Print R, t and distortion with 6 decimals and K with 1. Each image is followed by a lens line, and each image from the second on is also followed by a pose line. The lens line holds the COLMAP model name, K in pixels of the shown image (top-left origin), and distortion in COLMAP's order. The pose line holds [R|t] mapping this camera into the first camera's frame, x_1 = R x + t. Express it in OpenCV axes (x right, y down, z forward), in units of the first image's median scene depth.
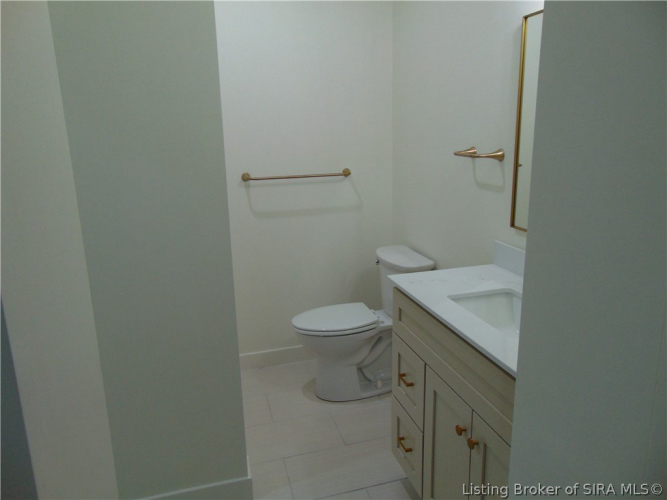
lens RADIAL K [[497.6, 0, 333.5], [0, 497.6, 250.0], [0, 0, 1]] dist [-0.014244, 0.047529]
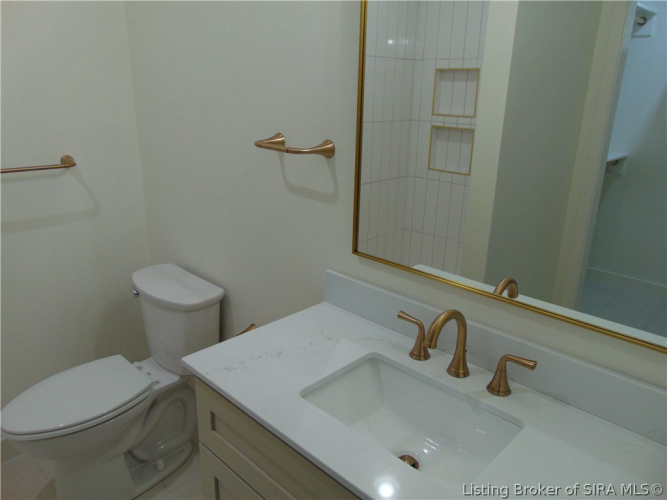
lens RADIAL K [[497.6, 0, 333.5], [0, 497.6, 250.0], [0, 0, 1]] dist [-0.014244, 0.047529]
pose [[0.862448, -0.117537, 0.492310, -0.008623], [0.080568, 0.992142, 0.095729, -0.087176], [-0.499693, -0.042897, 0.865140, 0.293784]]
